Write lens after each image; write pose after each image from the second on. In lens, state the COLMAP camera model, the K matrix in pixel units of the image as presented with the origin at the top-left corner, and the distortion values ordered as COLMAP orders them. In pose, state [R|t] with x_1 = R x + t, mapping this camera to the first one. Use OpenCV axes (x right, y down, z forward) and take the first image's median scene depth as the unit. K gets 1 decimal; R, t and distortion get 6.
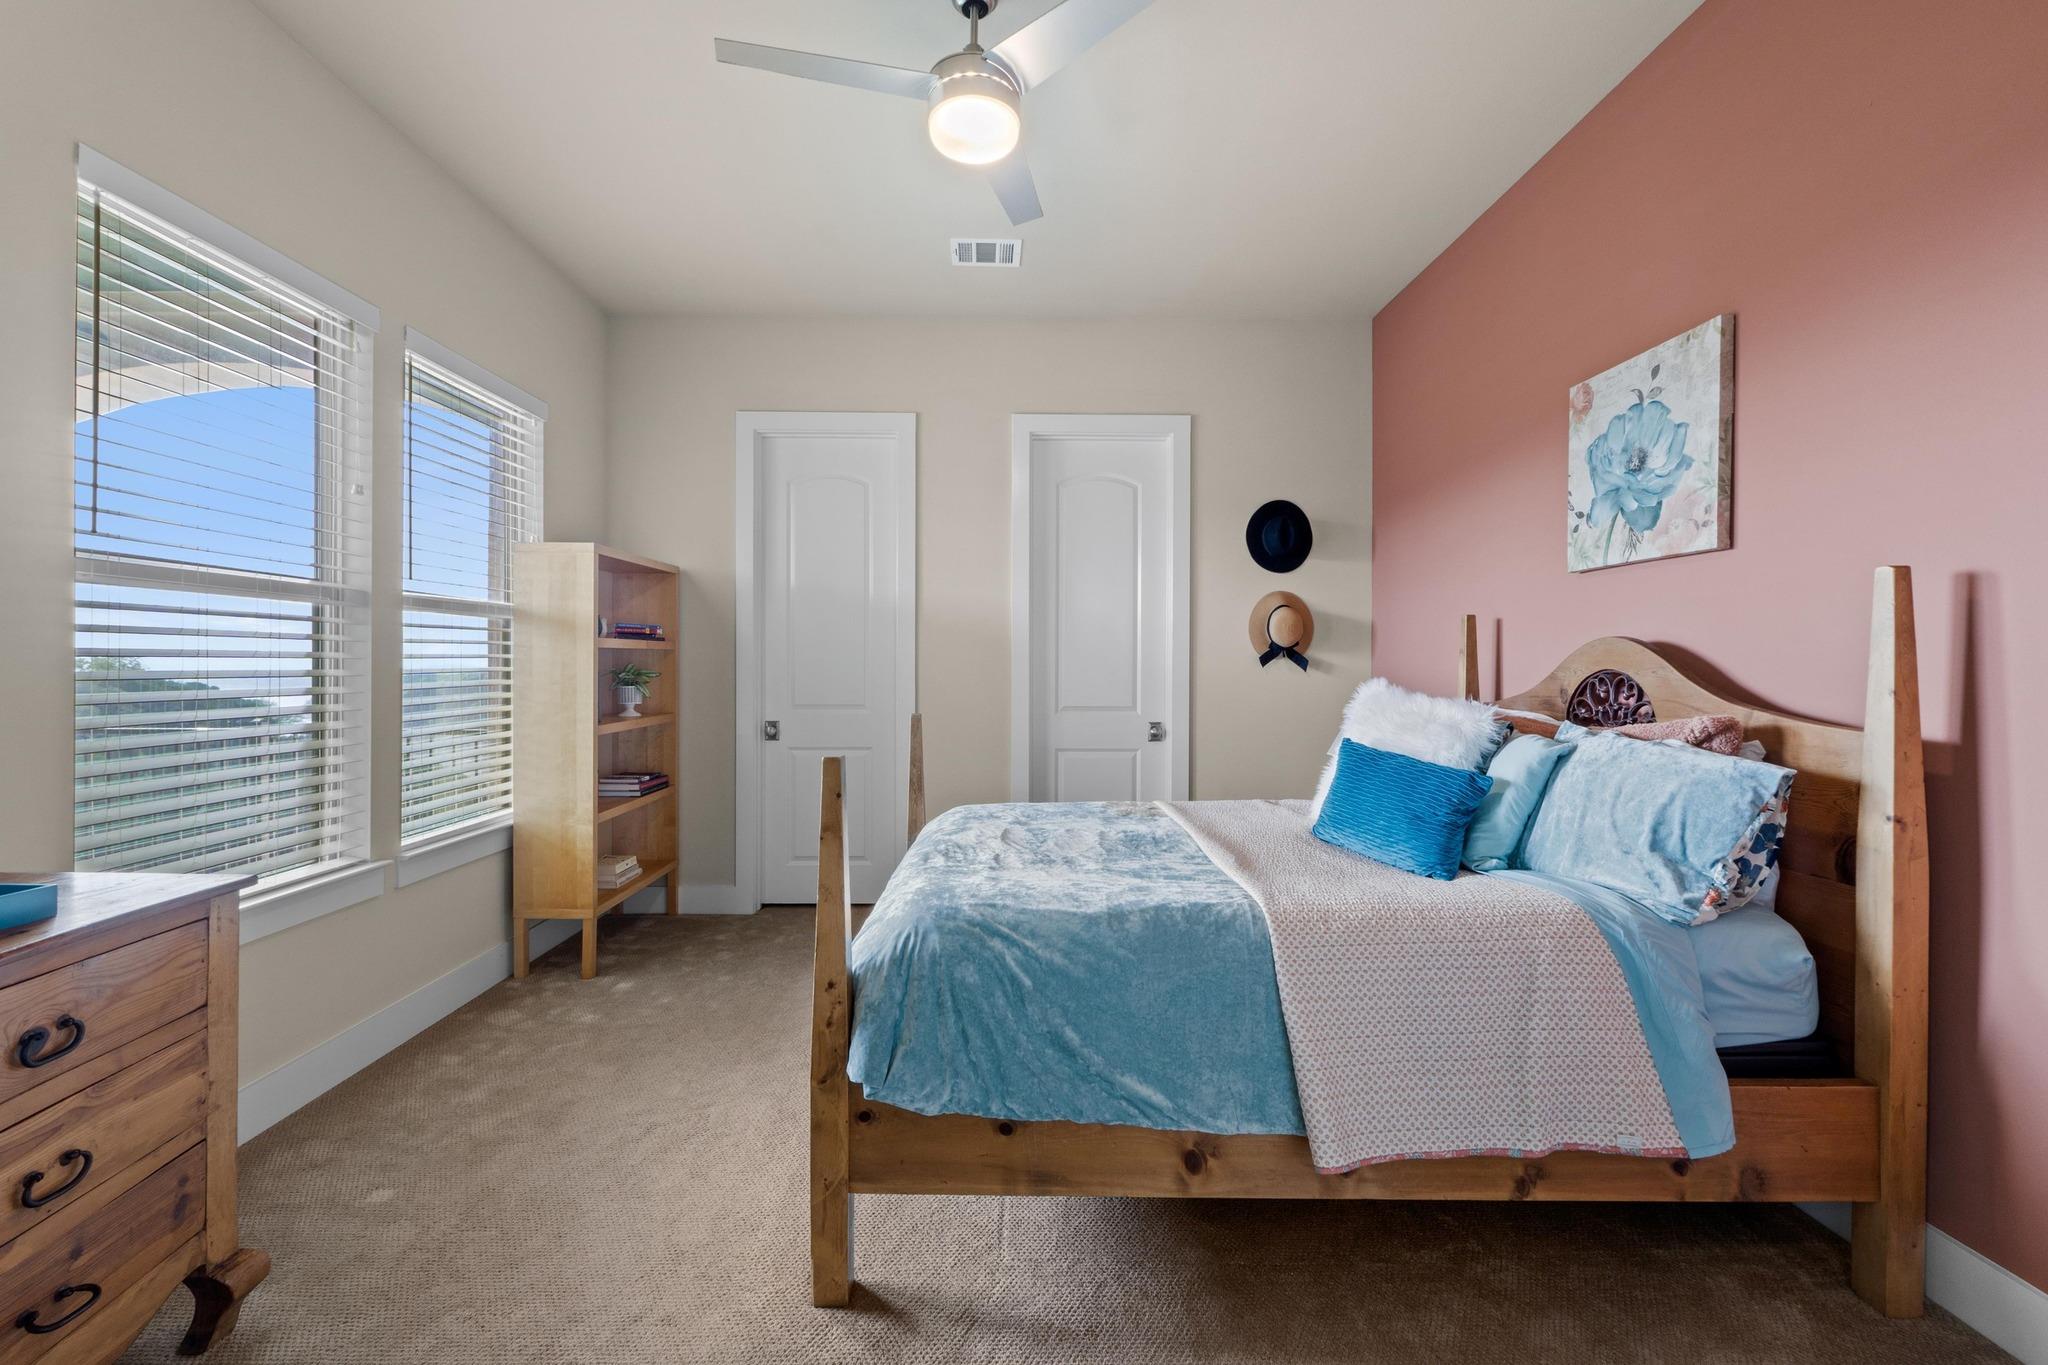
lens RADIAL K [[876.2, 0, 1022.2], [0, 876.2, 680.3], [0, 0, 1]] dist [-0.007245, -0.000085]
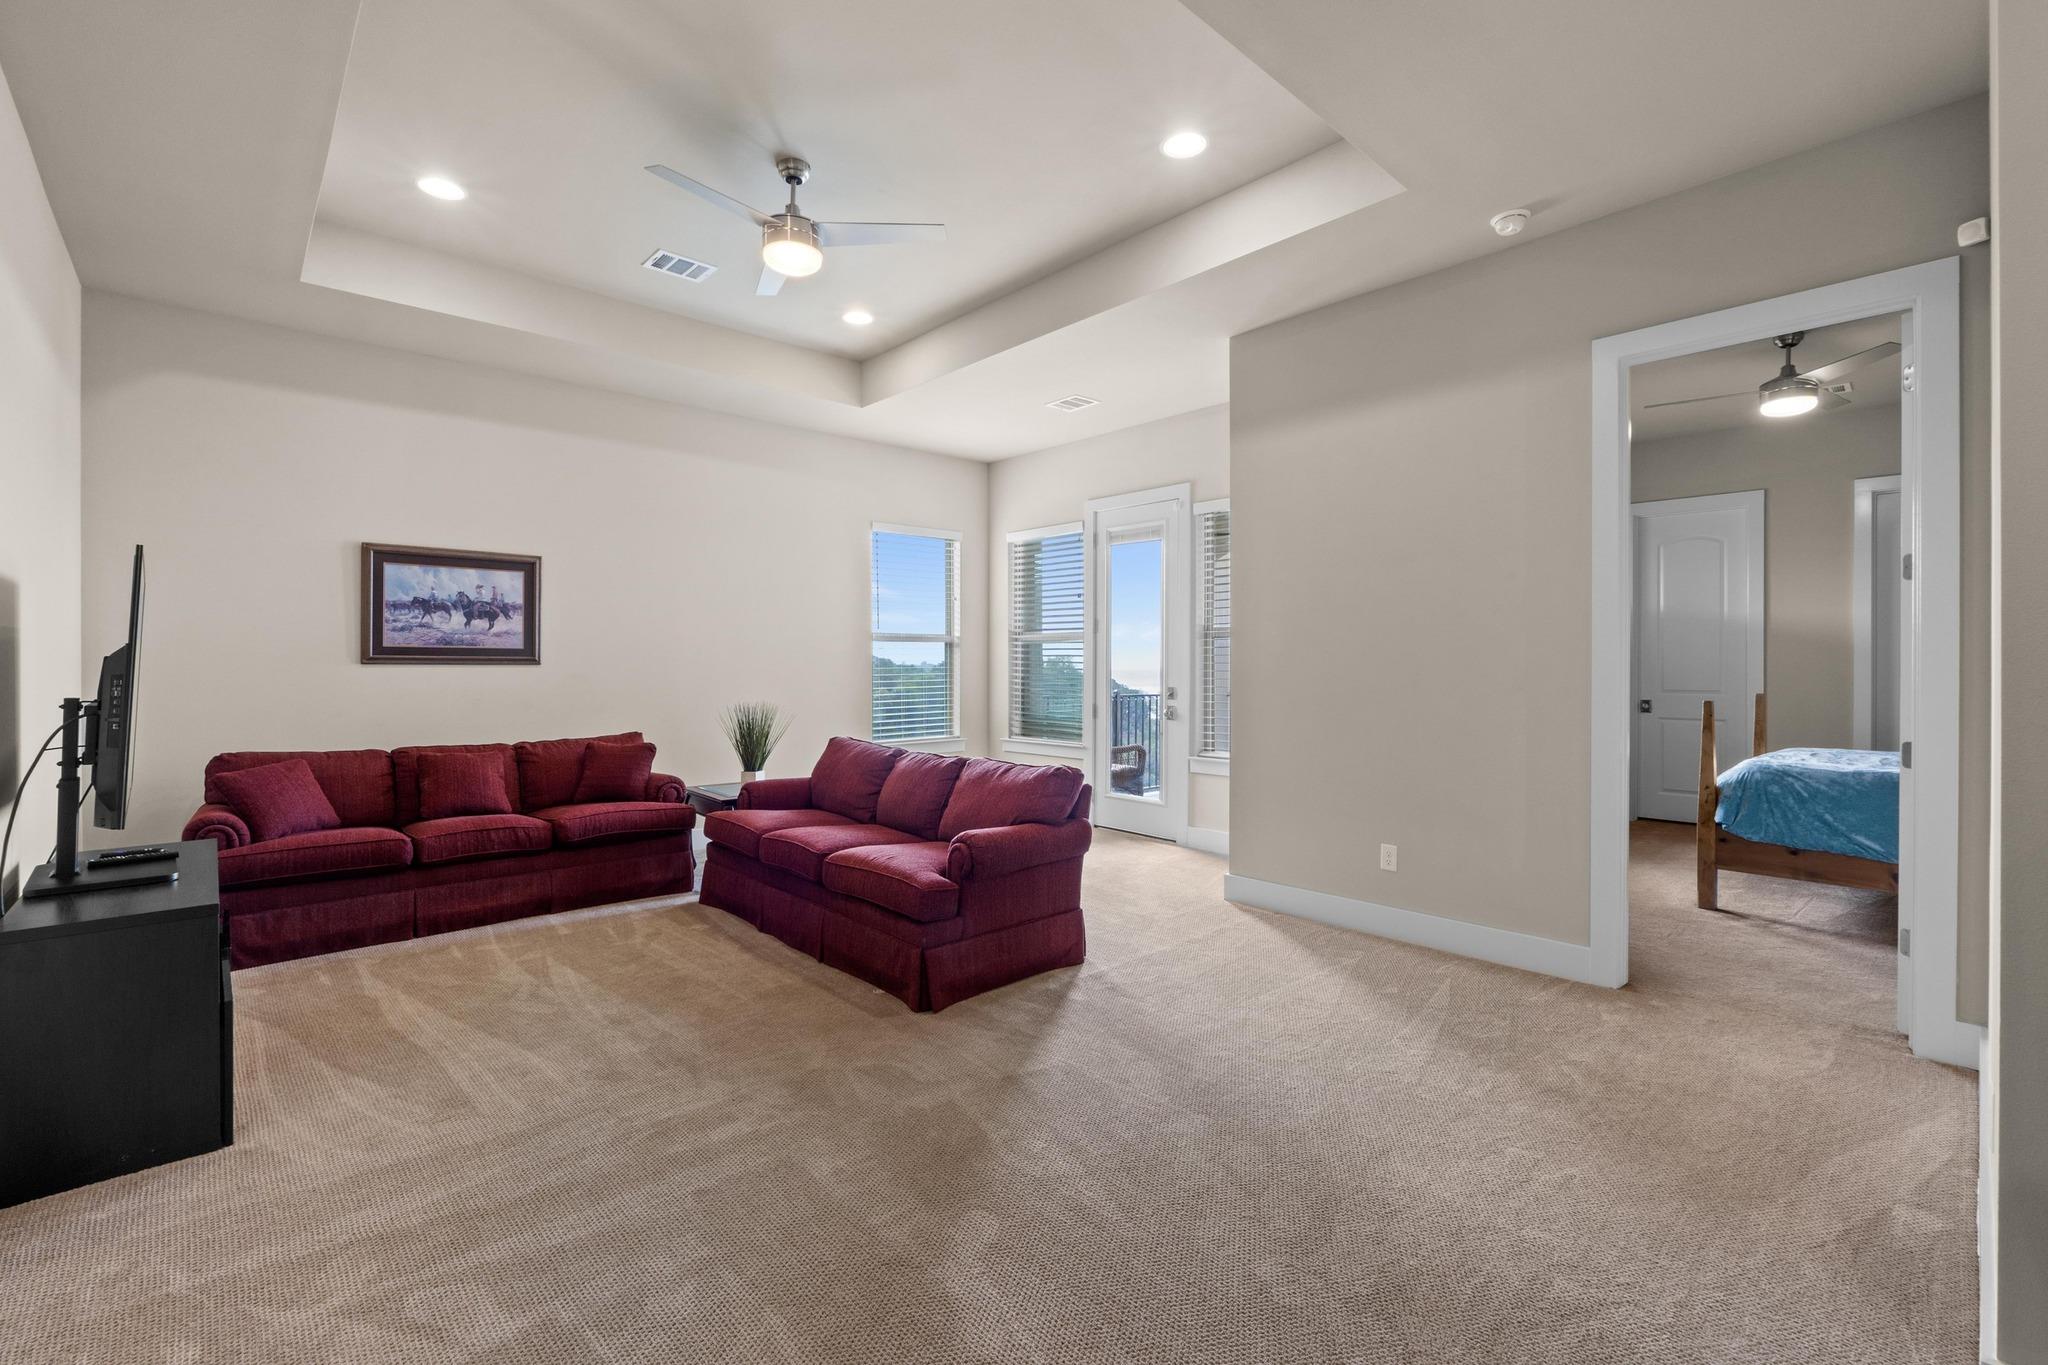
lens RADIAL K [[876.2, 0, 1024.5], [0, 876.2, 676.6], [0, 0, 1]] dist [-0.007245, -0.000085]
pose [[0.660721, 0.001615, -0.750630, 0.393118], [0.000093, 0.999998, 0.002233, 0.006270], [0.750632, -0.001546, 0.660719, -2.272144]]
